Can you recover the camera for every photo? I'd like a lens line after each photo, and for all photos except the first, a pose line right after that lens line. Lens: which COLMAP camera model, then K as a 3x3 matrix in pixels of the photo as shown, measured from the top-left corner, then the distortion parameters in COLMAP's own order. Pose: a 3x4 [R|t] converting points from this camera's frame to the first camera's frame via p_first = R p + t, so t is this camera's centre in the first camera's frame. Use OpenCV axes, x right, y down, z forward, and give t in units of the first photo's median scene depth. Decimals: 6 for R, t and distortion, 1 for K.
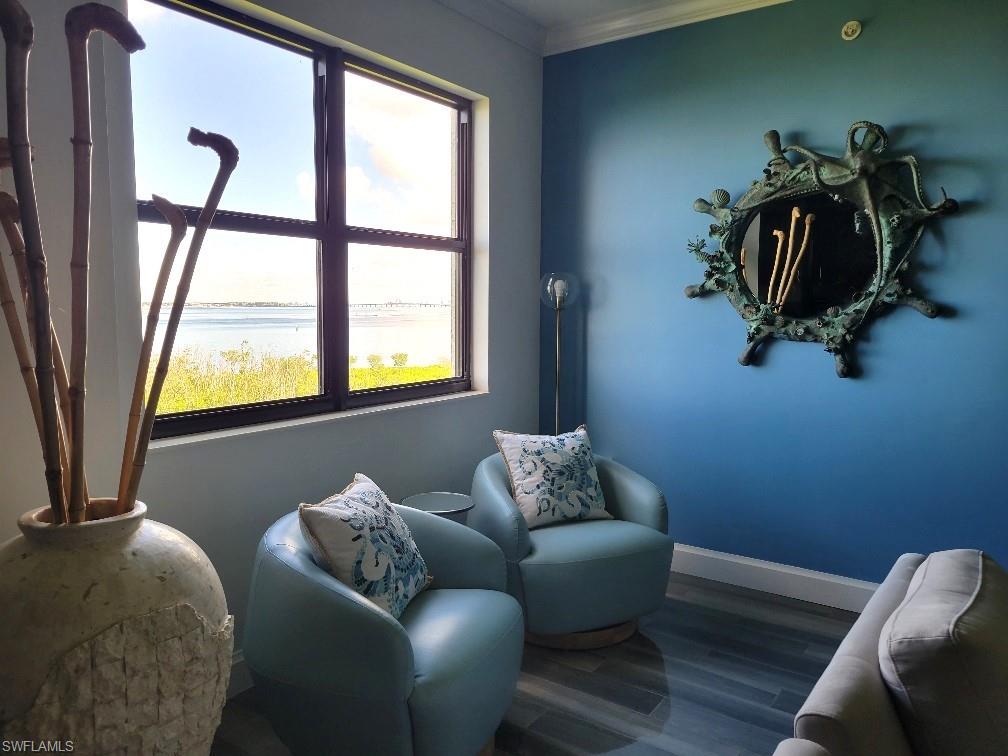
lens RADIAL K [[760.9, 0, 497.7], [0, 760.9, 376.0], [0, 0, 1]] dist [0.043478, -0.002765]
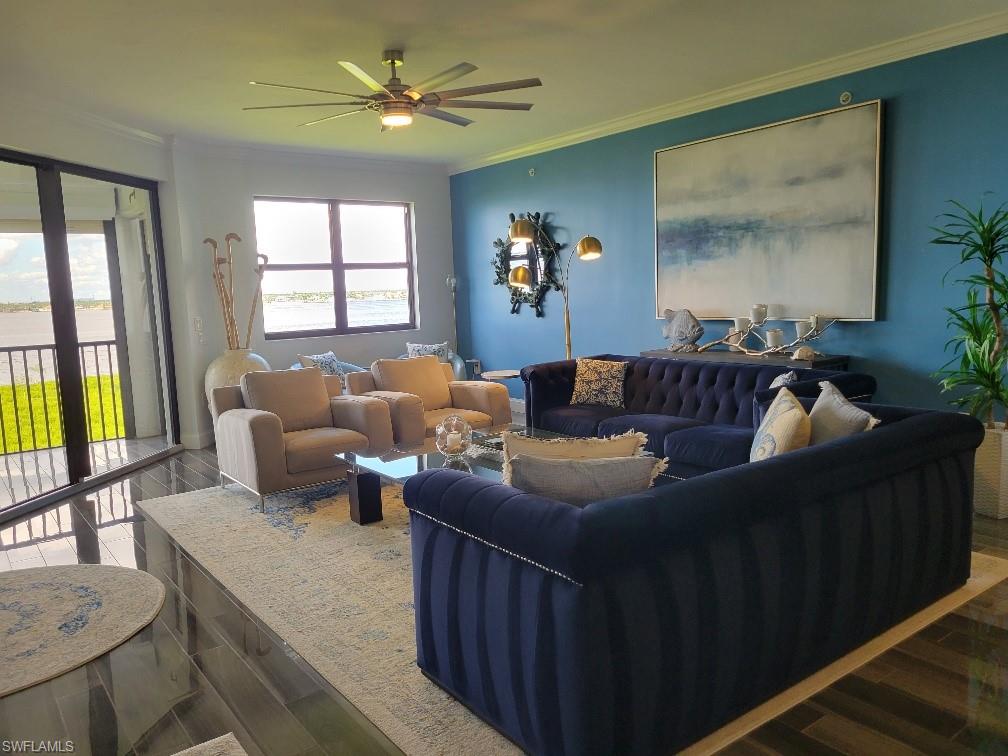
lens RADIAL K [[760.9, 0, 497.7], [0, 760.9, 376.0], [0, 0, 1]] dist [0.043478, -0.002765]
pose [[0.948336, -0.004464, -0.317235, 1.089214], [0.013602, 0.999554, 0.026598, 0.120130], [0.316975, -0.029539, 0.947974, -1.275459]]
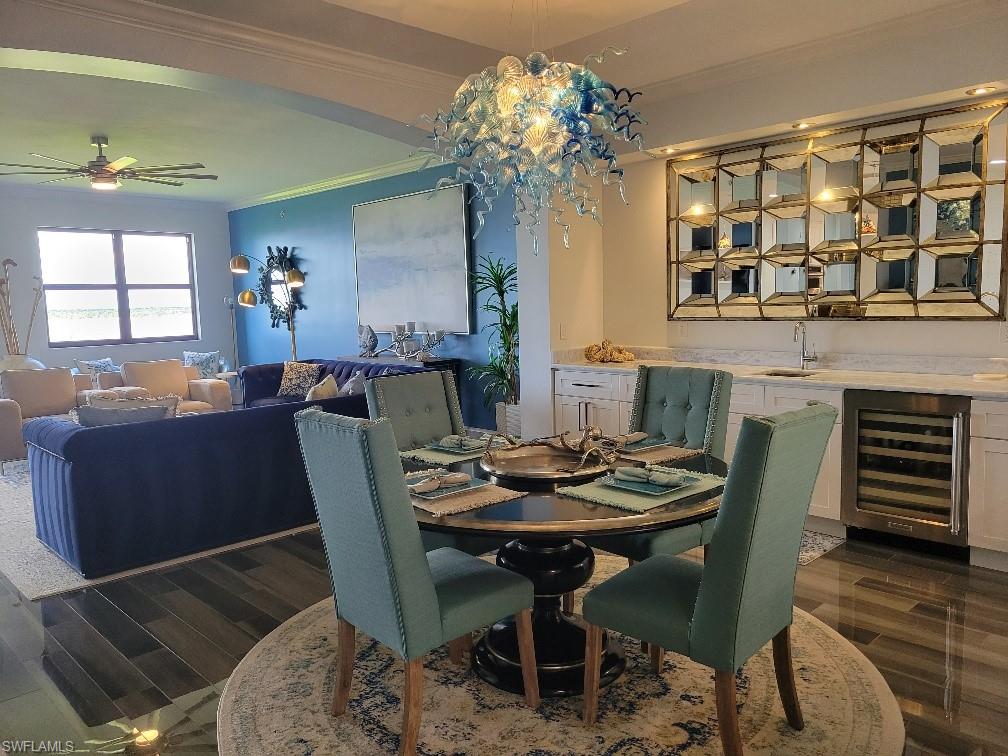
lens RADIAL K [[760.9, 0, 497.7], [0, 760.9, 376.0], [0, 0, 1]] dist [0.043478, -0.002765]
pose [[0.980962, -0.011769, -0.193843, 1.811299], [0.013061, 0.999900, 0.005386, 0.170420], [0.193760, -0.007815, 0.981018, -1.712357]]
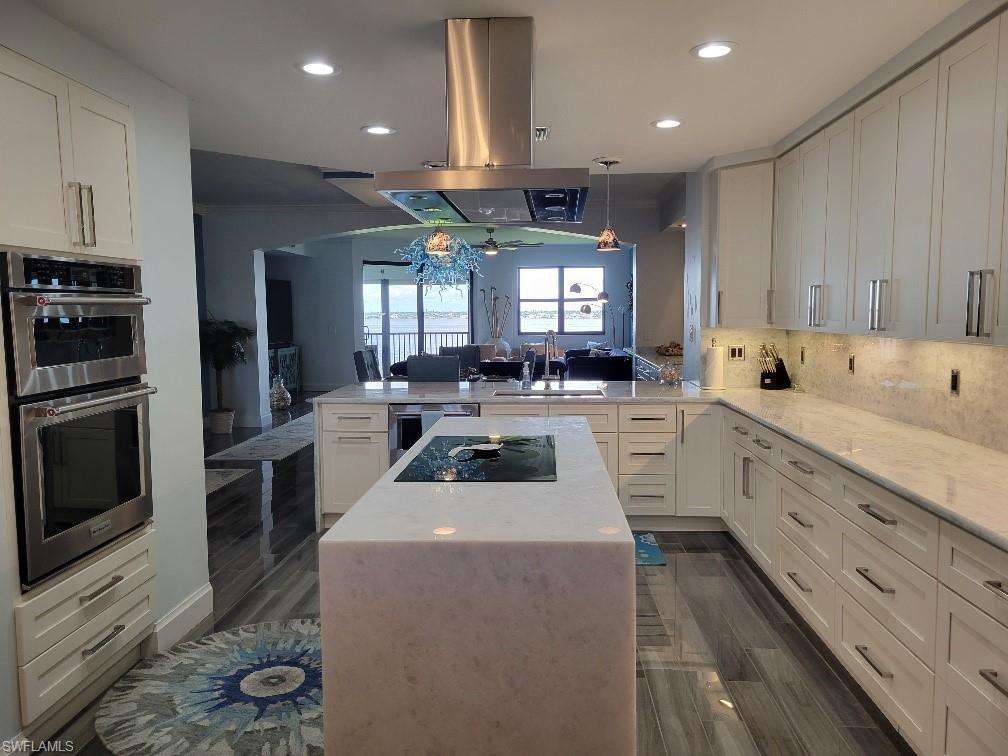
lens RADIAL K [[754.2, 0, 500.2], [0, 754.2, 376.0], [0, 0, 1]] dist [0.048661, -0.004596]
pose [[0.521975, 0.069893, -0.850092, 3.744593], [-0.077414, 0.996406, 0.034389, 0.168869], [0.849440, 0.047859, 0.525510, -1.907170]]
